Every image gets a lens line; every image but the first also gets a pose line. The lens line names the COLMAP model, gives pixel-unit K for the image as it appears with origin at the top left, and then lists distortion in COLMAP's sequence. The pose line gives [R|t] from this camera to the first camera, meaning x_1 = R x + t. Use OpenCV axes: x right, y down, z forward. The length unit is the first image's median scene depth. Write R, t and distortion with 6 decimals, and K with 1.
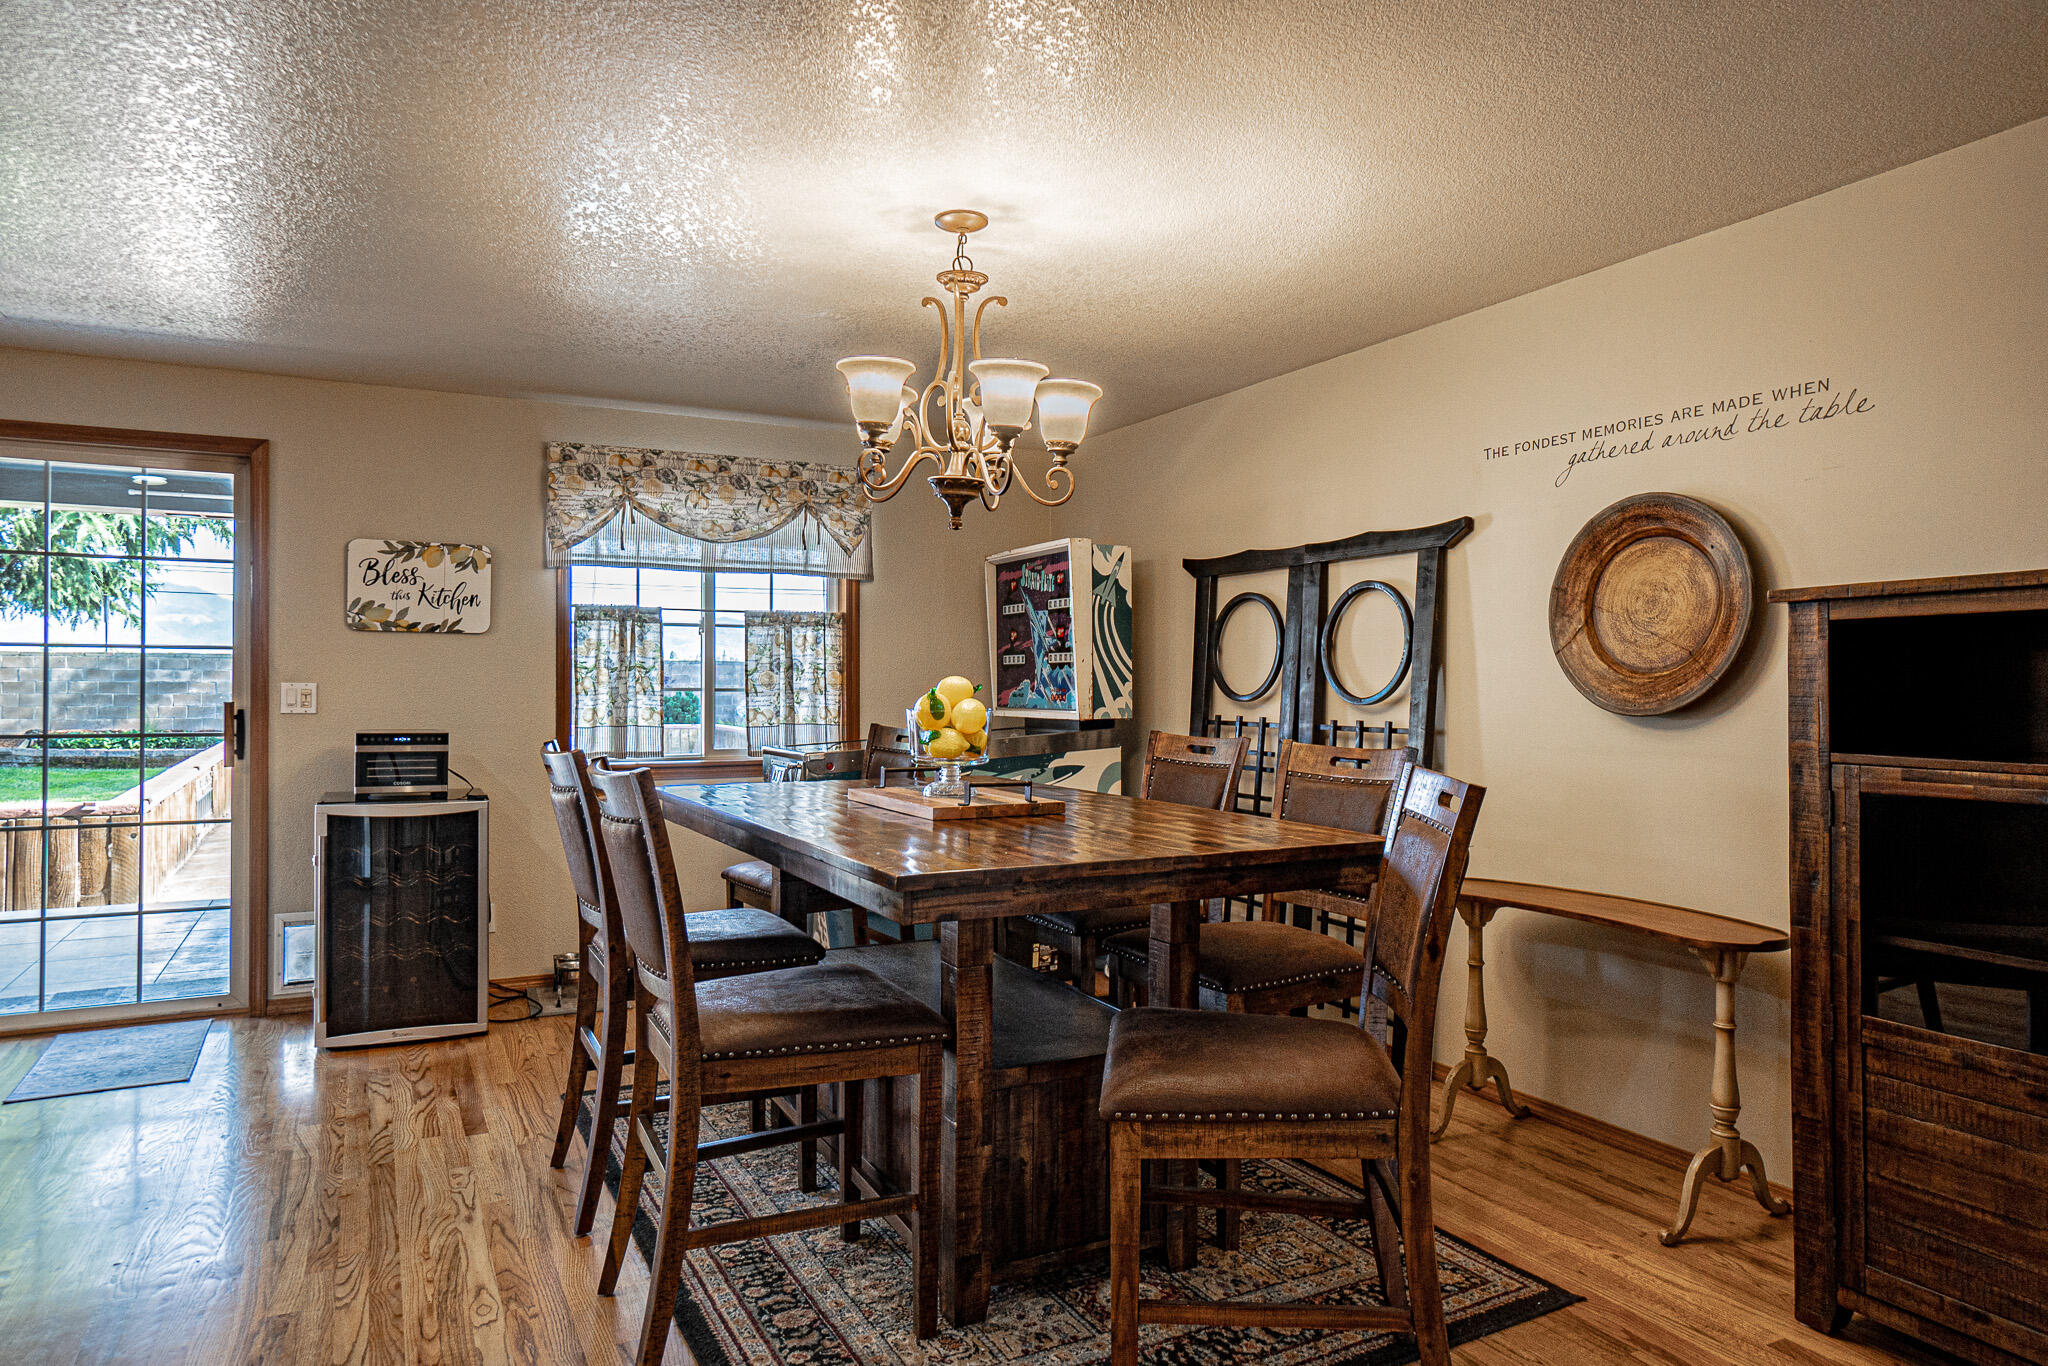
lens RADIAL K [[1275.8, 0, 1024.0], [0, 1275.8, 683.0], [0, 0, 1]] dist [-0.001922, 0.001022]
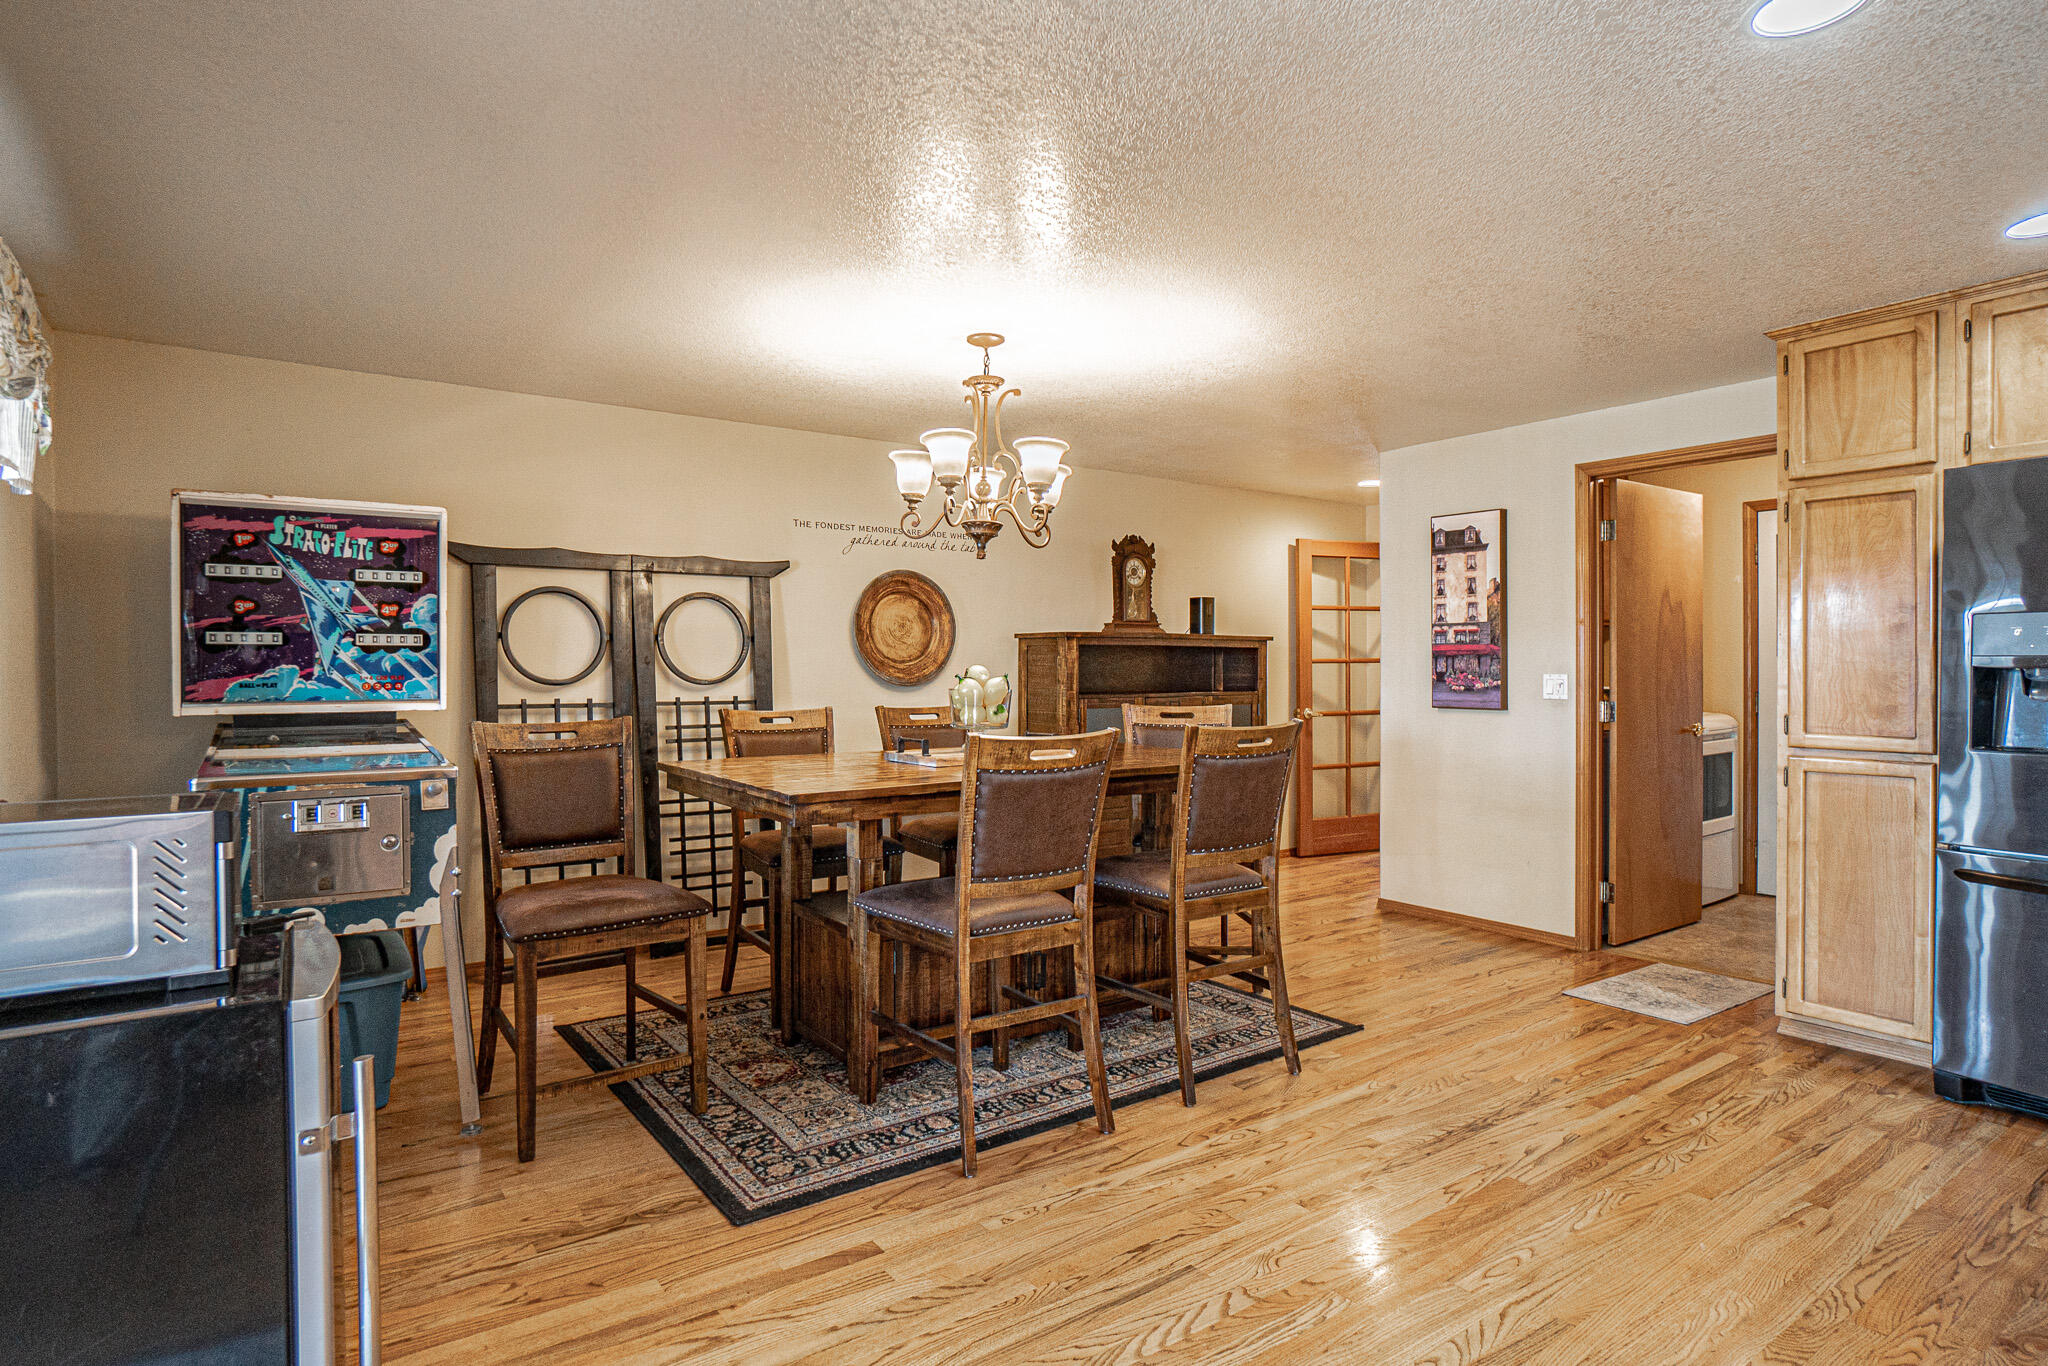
lens RADIAL K [[1065.9, 0, 1024.0], [0, 1065.9, 683.0], [0, 0, 1]] dist [-0.043491, 0.027363]
pose [[-0.142172, -0.019148, 0.989657, -0.728472], [-0.003684, 0.999816, 0.018815, -0.005673], [-0.989835, -0.000971, -0.142216, 0.674896]]
